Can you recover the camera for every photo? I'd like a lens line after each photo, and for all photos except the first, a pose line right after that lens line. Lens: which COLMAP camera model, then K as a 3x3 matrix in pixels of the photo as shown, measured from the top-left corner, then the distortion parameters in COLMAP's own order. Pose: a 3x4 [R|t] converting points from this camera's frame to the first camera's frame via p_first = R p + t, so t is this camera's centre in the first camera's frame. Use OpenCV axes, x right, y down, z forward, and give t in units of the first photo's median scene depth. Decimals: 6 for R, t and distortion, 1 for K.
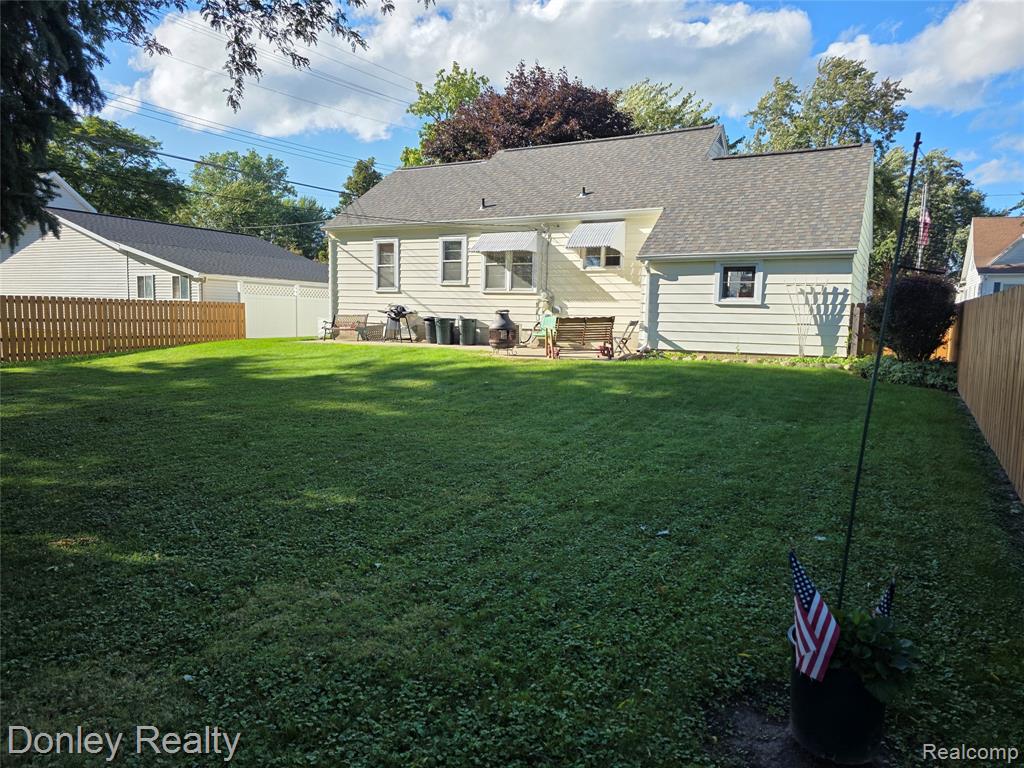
lens RADIAL K [[695.4, 0, 521.1], [0, 695.4, 385.5], [0, 0, 1]] dist [0.059272, -0.018463]
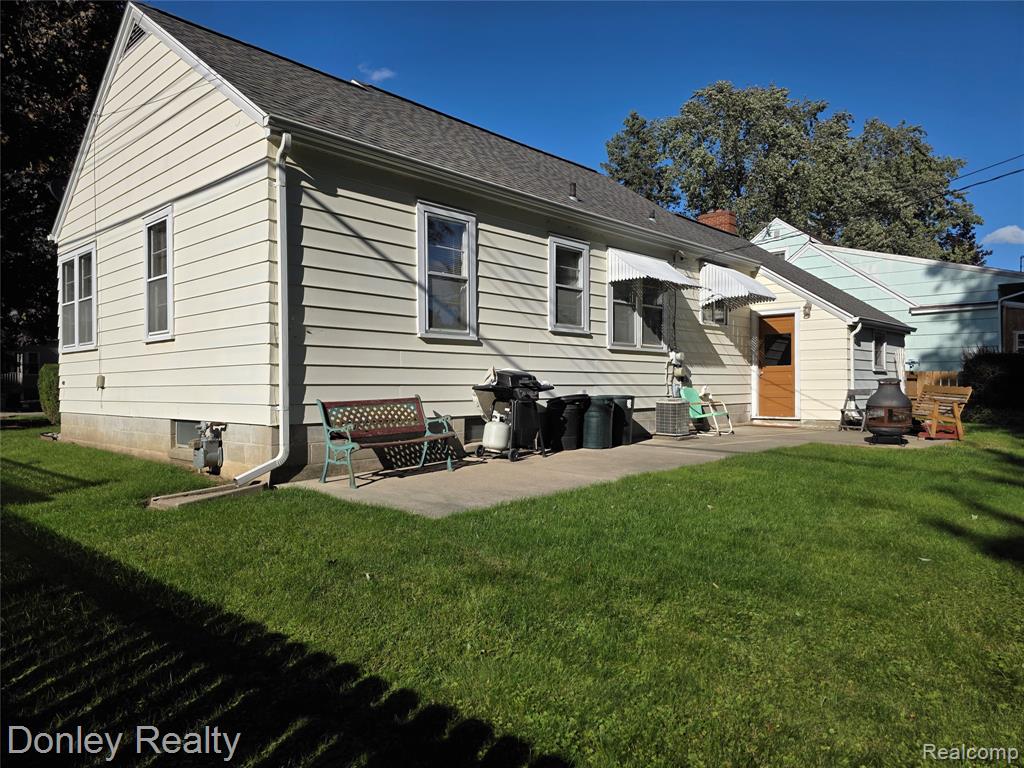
lens RADIAL K [[695.4, 0, 518.9], [0, 695.4, 382.5], [0, 0, 1]] dist [0.059272, -0.018463]
pose [[0.239784, -0.019757, 0.970625, -0.629272], [0.105310, 0.994423, -0.005774, -0.111888], [-0.965098, 0.103601, 0.240527, 0.945655]]
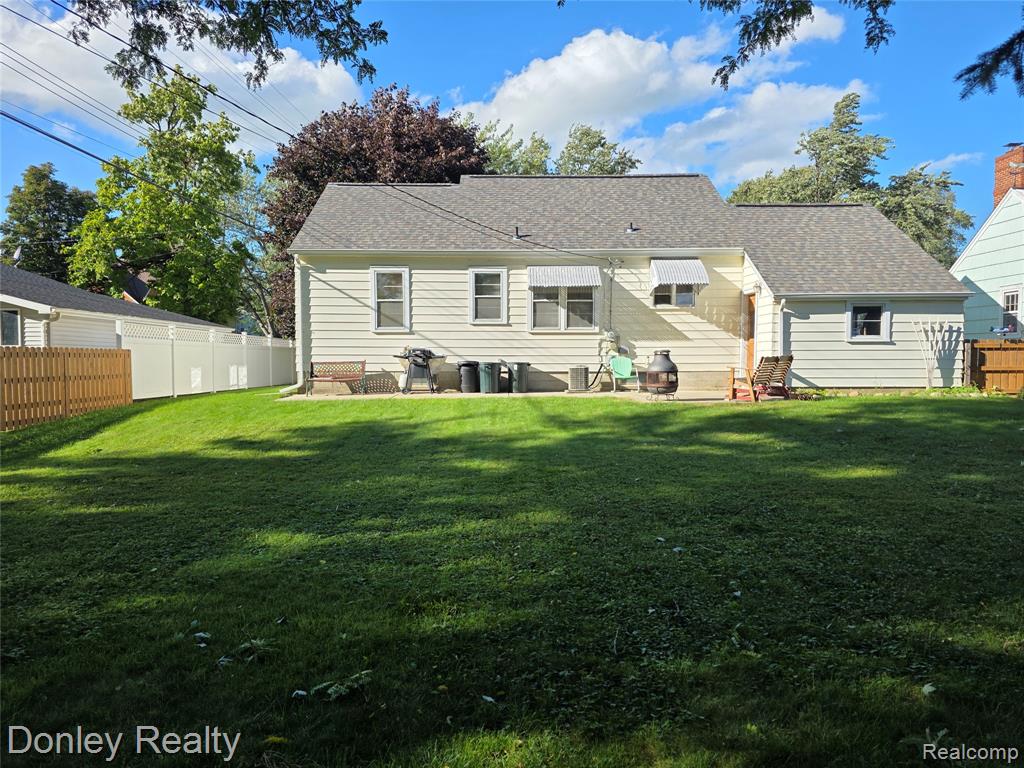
lens RADIAL K [[695.4, 0, 516.3], [0, 695.4, 391.1], [0, 0, 1]] dist [0.059272, -0.018463]
pose [[0.872388, -0.047304, 0.486519, -0.506836], [0.069930, 0.997146, -0.028443, -0.035662], [-0.483786, 0.058836, 0.873207, 0.244202]]
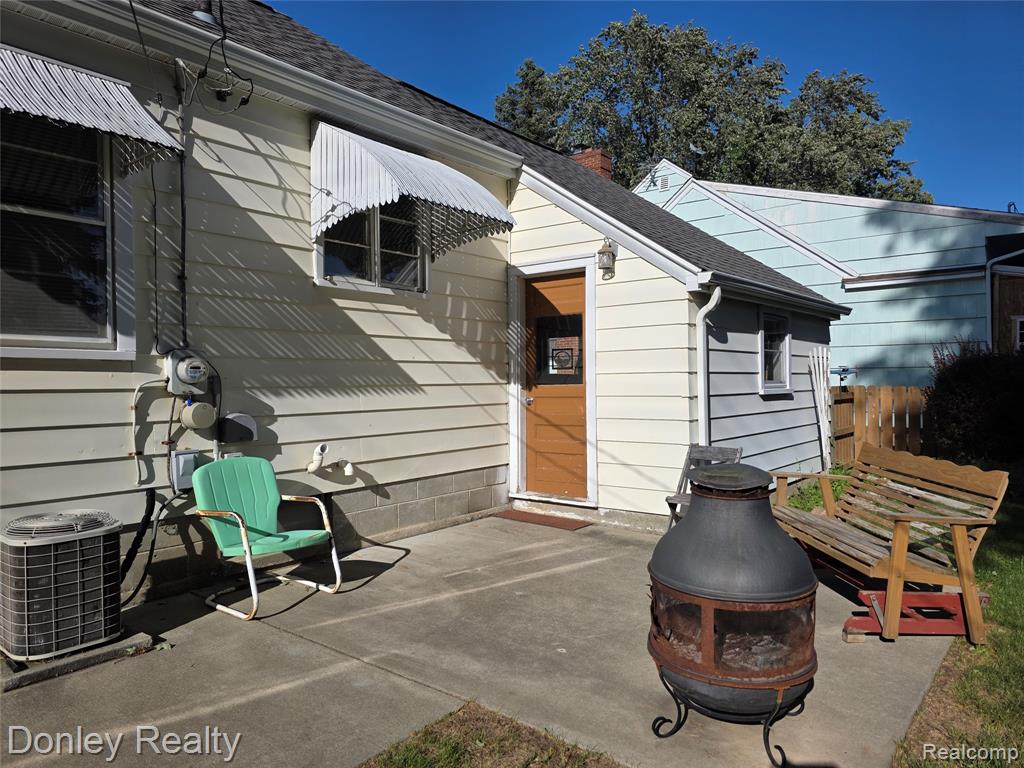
lens RADIAL K [[695.4, 0, 513.2], [0, 695.4, 386.8], [0, 0, 1]] dist [0.059272, -0.018463]
pose [[0.184776, -0.032334, 0.982249, -0.169655], [0.109235, 0.993941, 0.012170, -0.110443], [-0.976691, 0.105047, 0.187189, 0.813237]]
